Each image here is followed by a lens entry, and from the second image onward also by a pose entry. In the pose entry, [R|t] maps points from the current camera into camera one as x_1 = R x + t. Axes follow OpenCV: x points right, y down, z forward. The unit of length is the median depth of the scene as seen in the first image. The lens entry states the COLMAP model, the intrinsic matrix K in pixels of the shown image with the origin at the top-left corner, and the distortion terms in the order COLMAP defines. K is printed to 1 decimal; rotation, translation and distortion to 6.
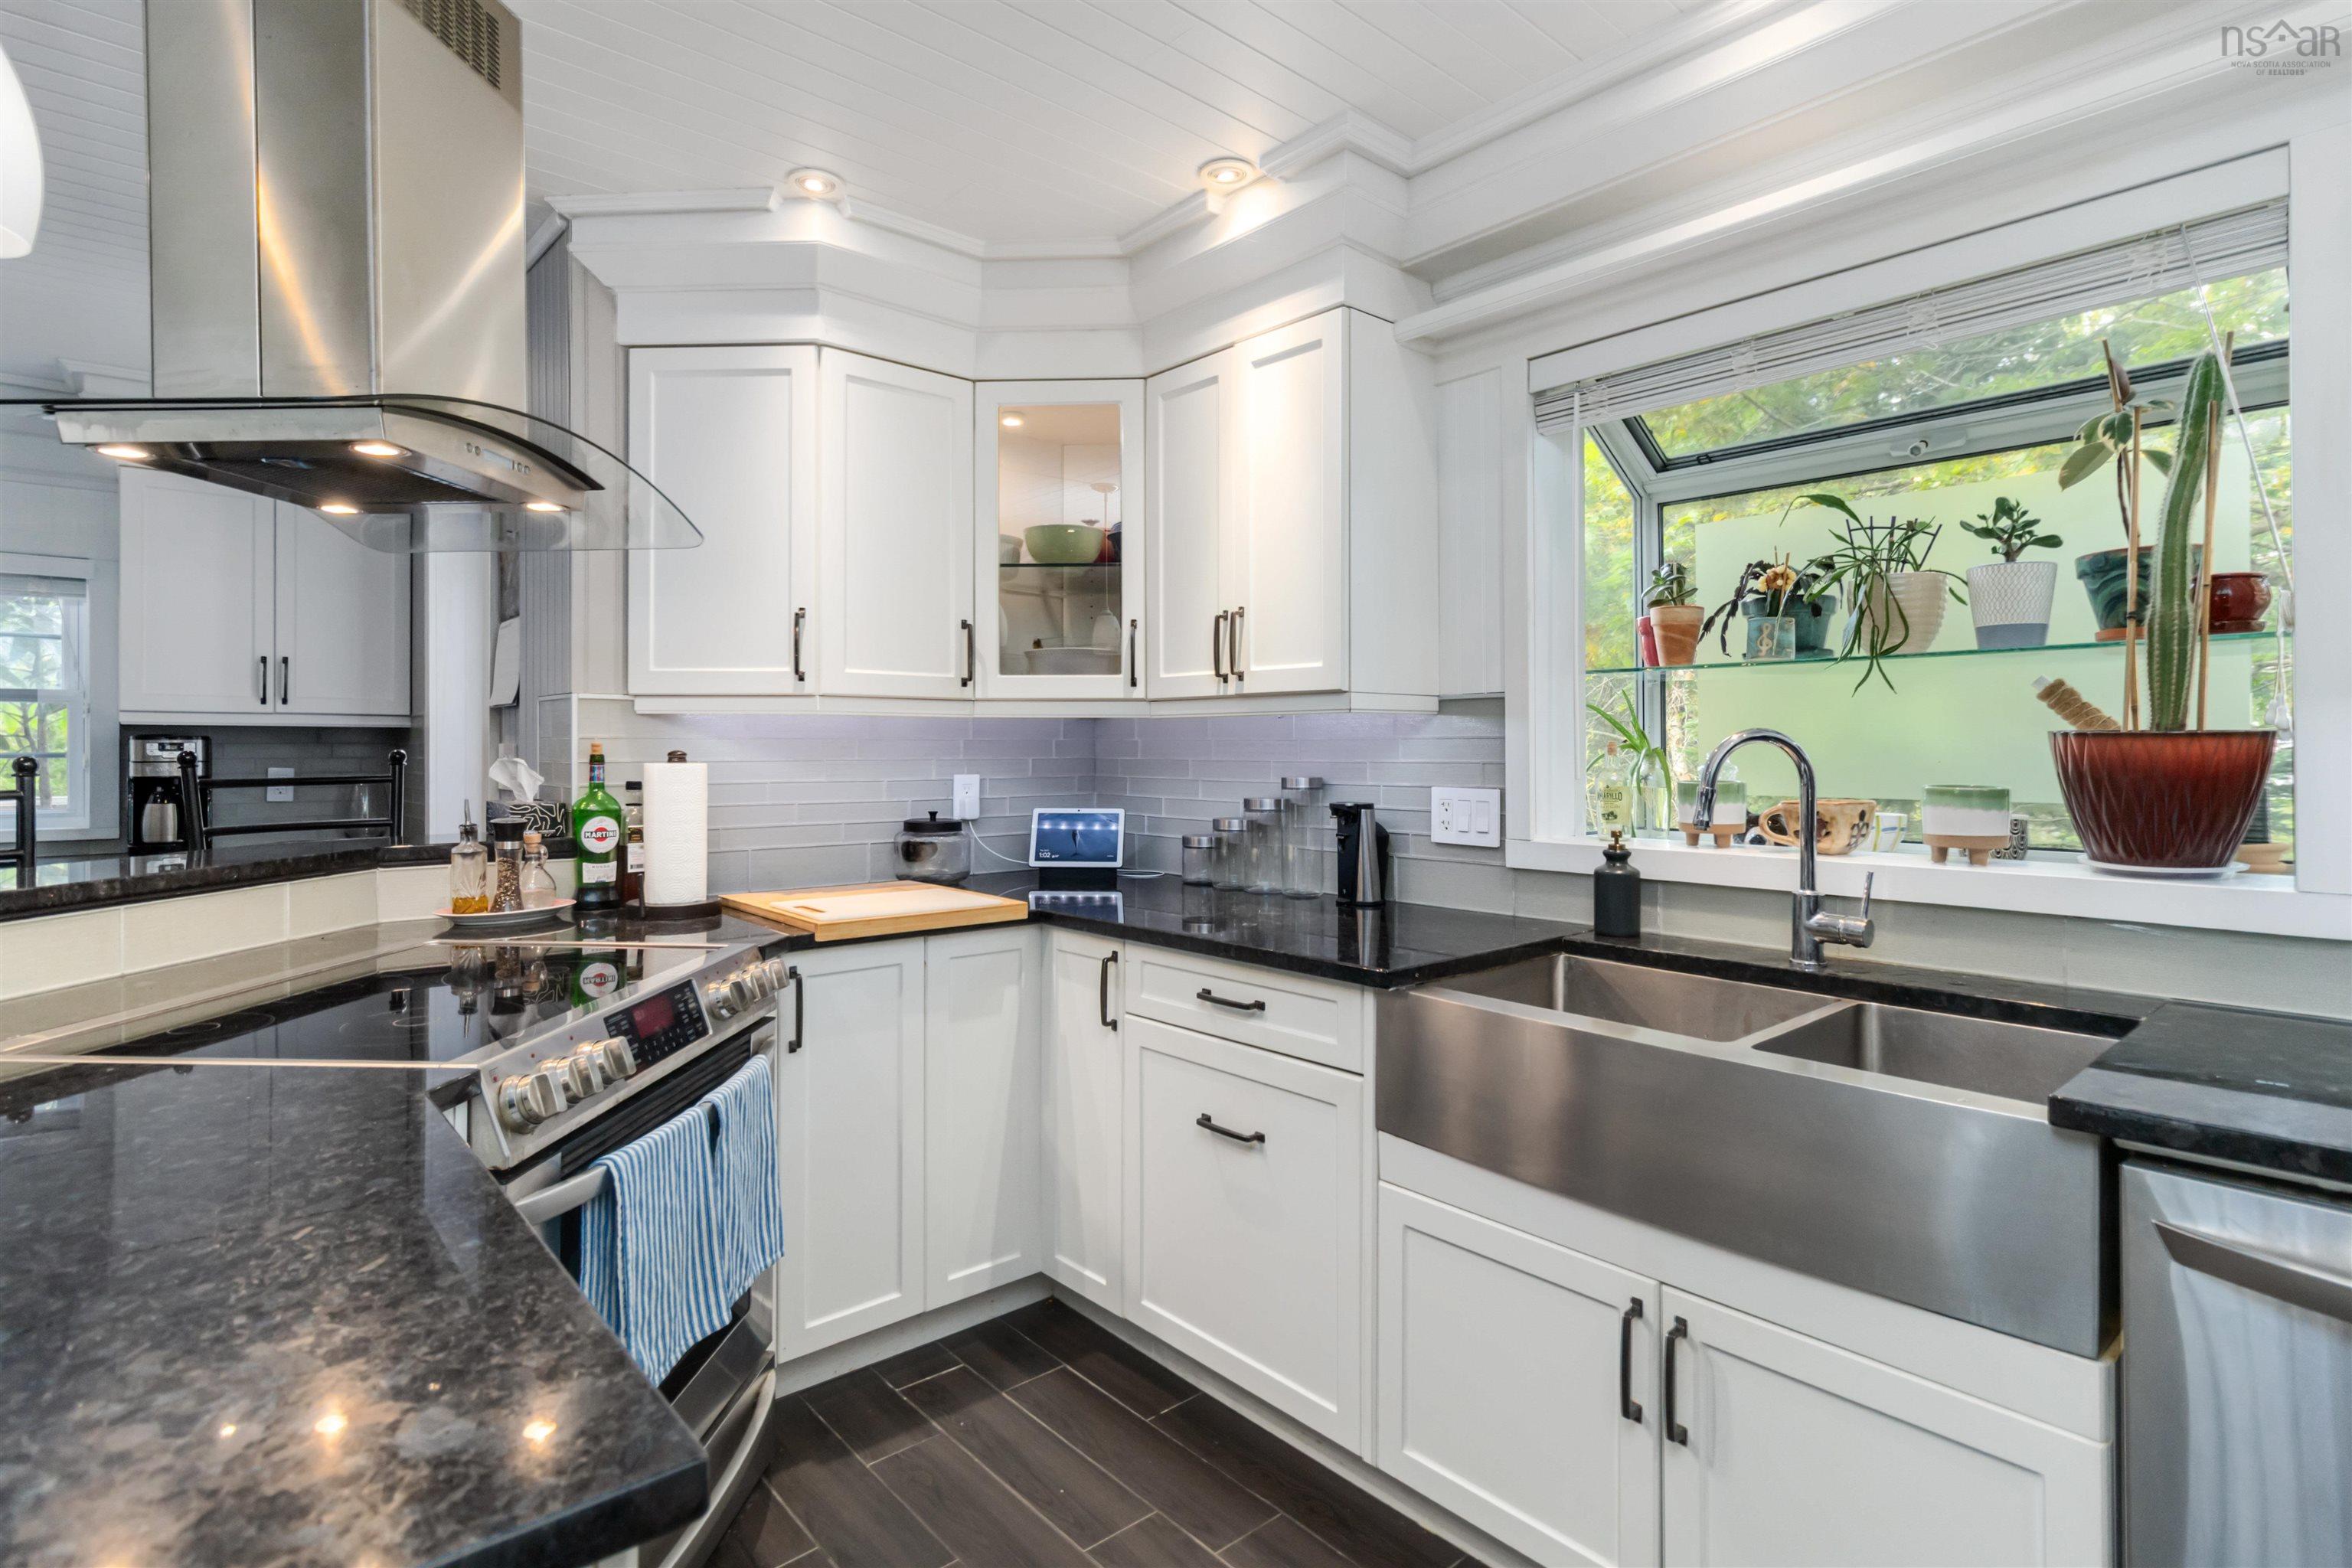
lens RADIAL K [[1177.4, 0, 1179.6], [0, 1177.4, 748.3], [0, 0, 1]] dist [0.003059, 0.000553]
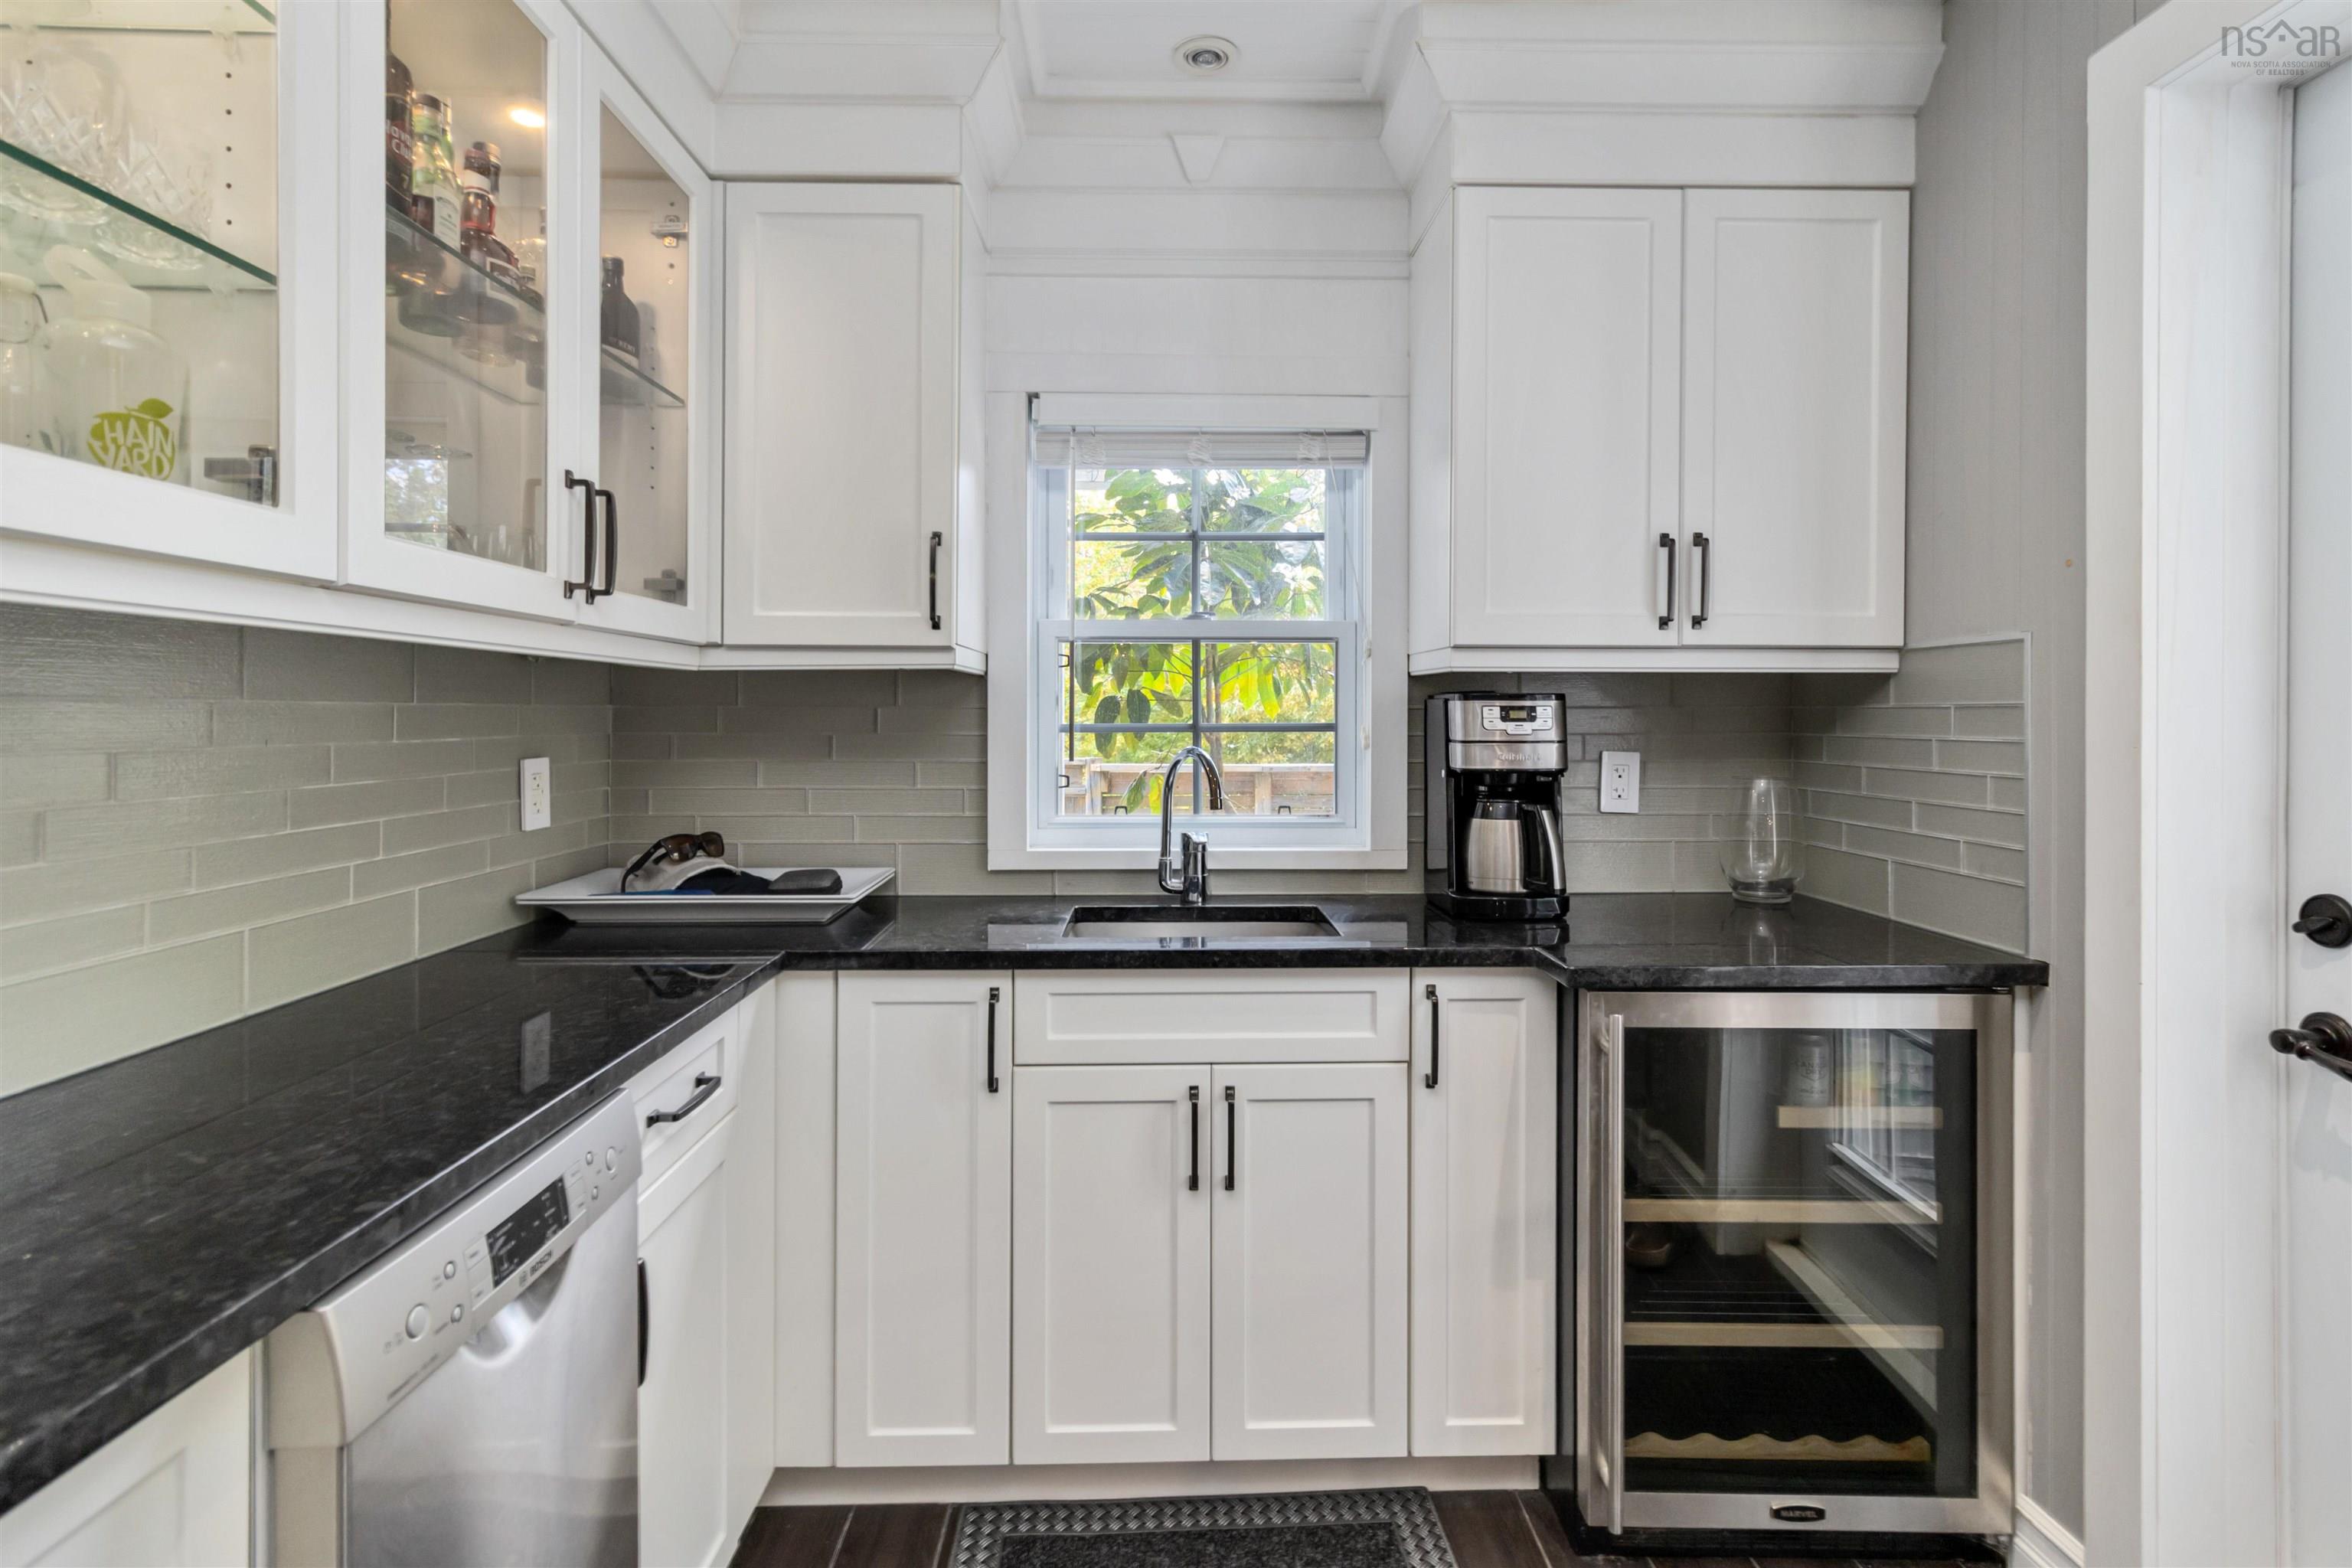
lens RADIAL K [[1132.1, 0, 1179.2], [0, 1132.1, 706.0], [0, 0, 1]] dist [-0.000975, 0.000004]
pose [[0.766618, 0.000726, -0.642103, -0.924459], [-0.001932, 0.999997, -0.001176, -0.005560], [0.642100, 0.002142, 0.766617, 0.738978]]
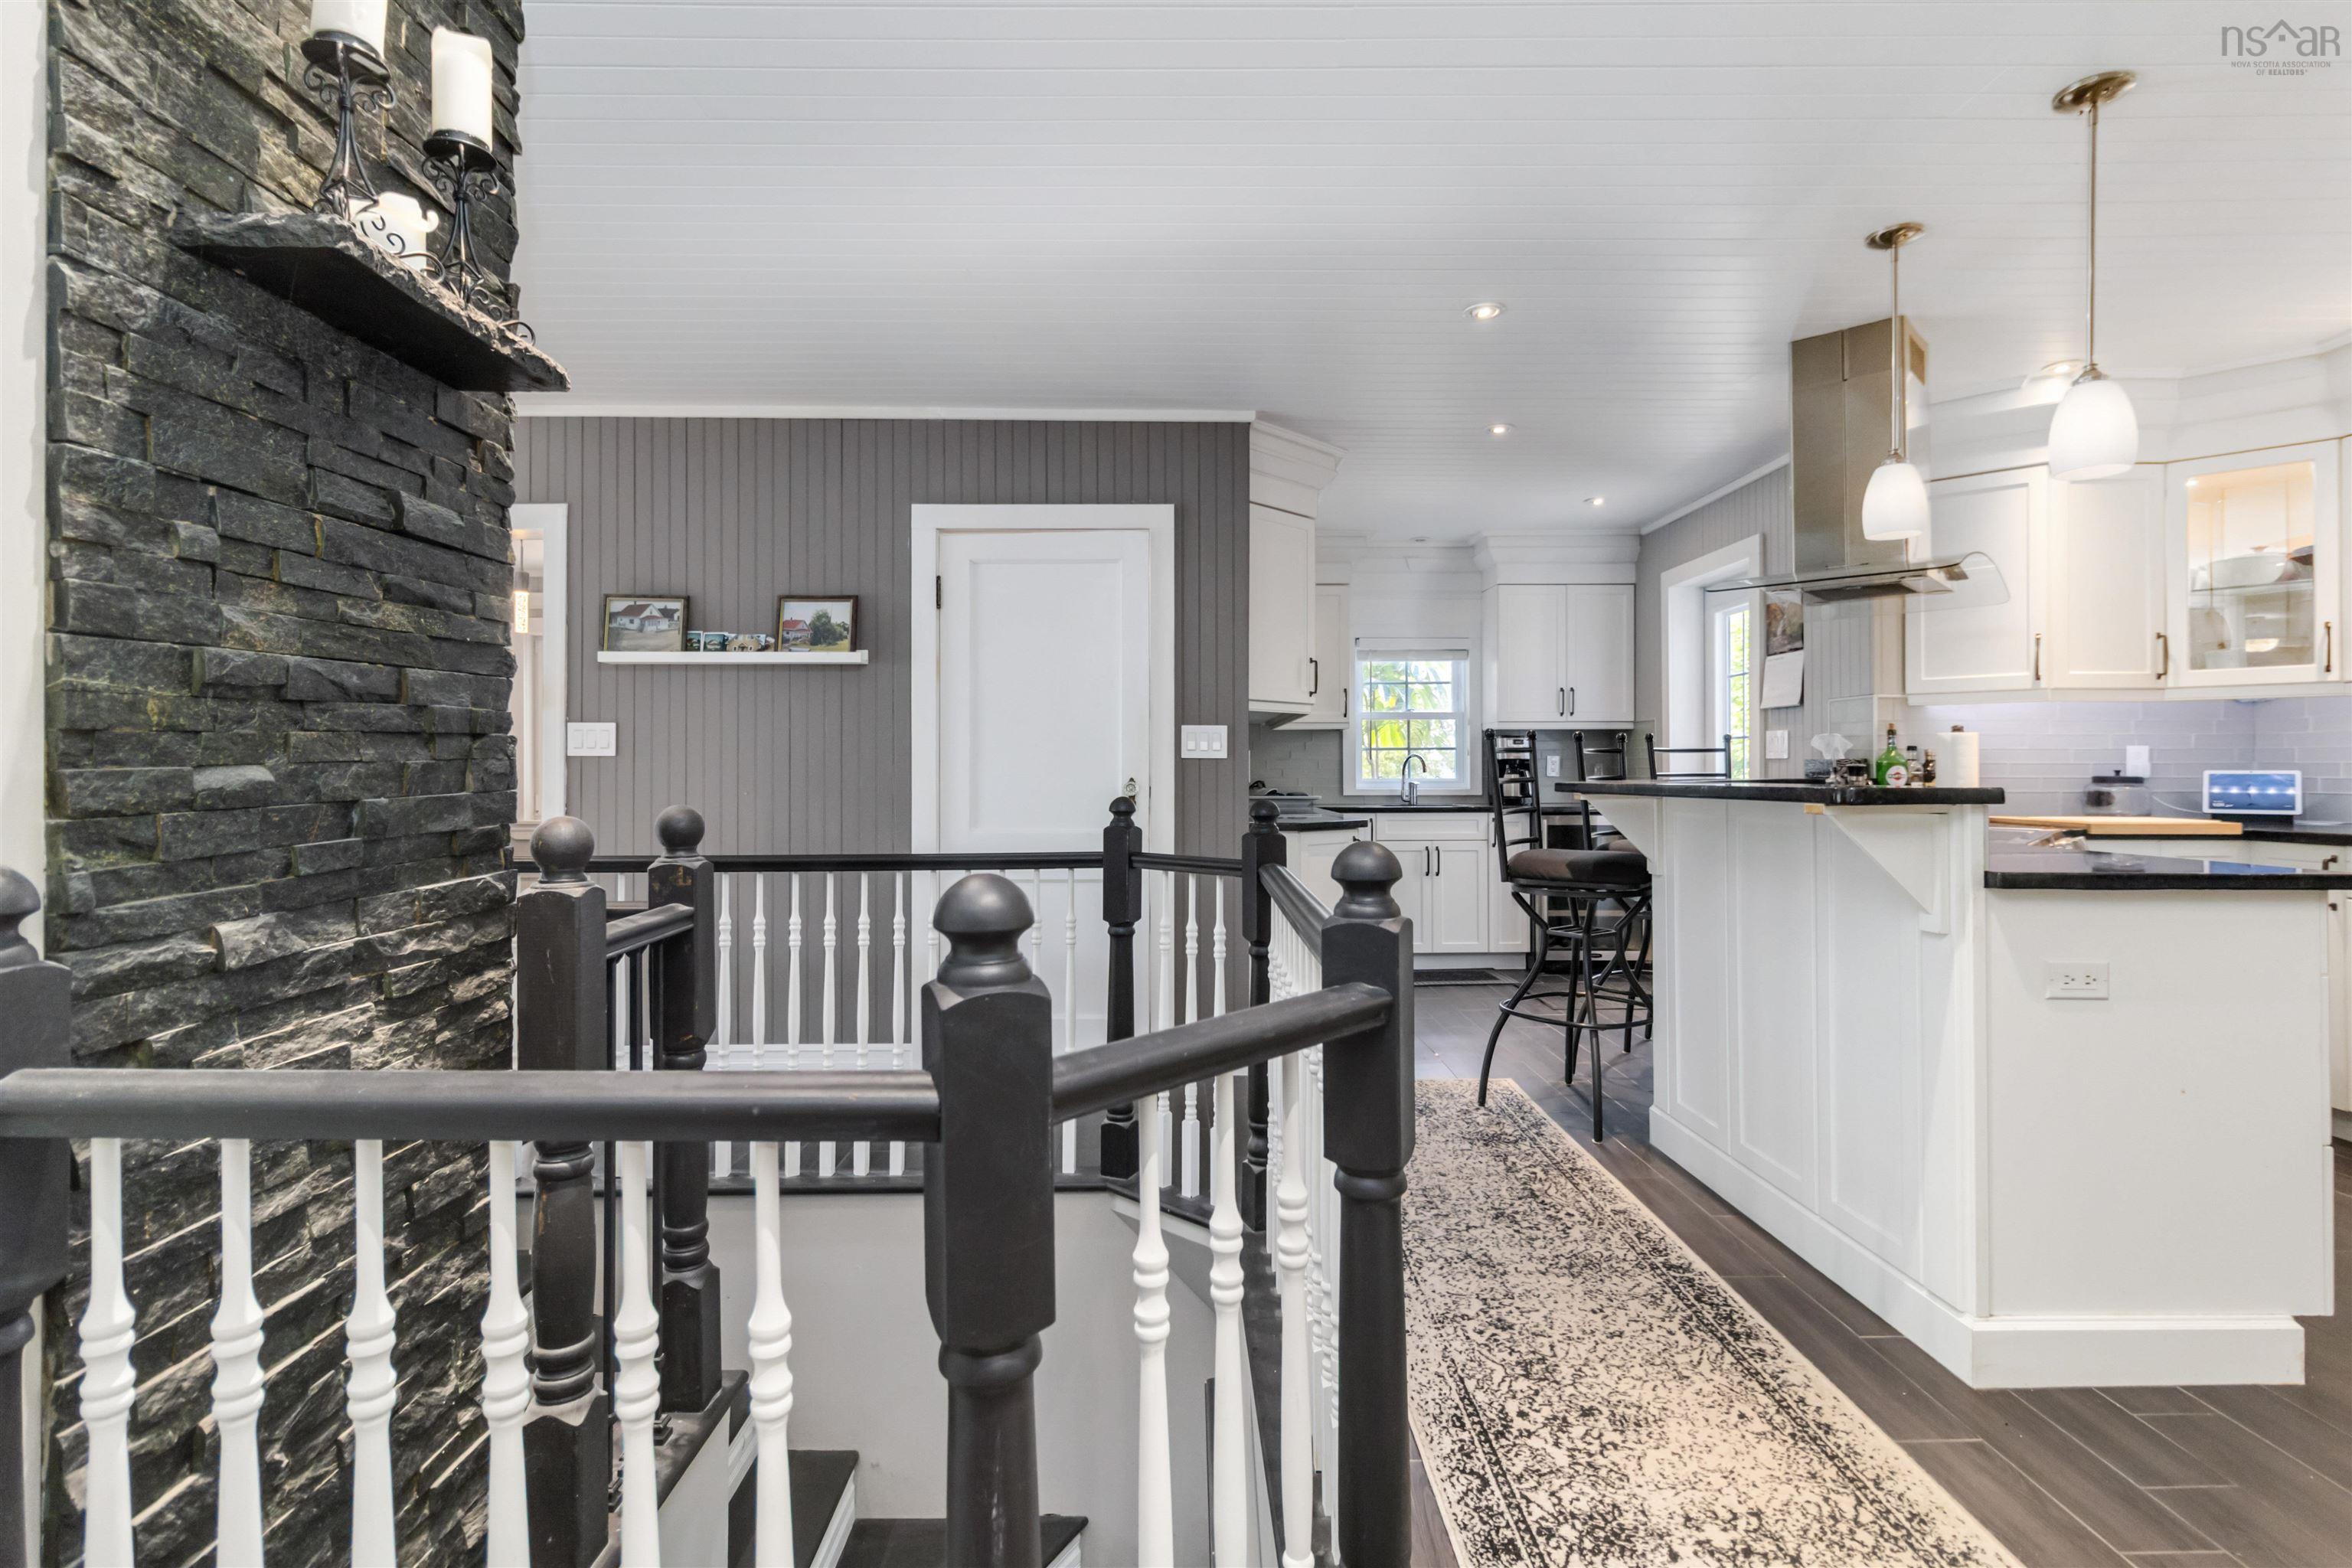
lens RADIAL K [[1130.2, 0, 1179.1], [0, 1130.2, 765.2], [0, 0, 1]] dist [0.003325, 0.000934]
pose [[0.757300, -0.004063, -0.653055, -0.196763], [0.001945, 0.999990, -0.003966, 0.058270], [0.653065, 0.001734, 0.757300, -0.868054]]
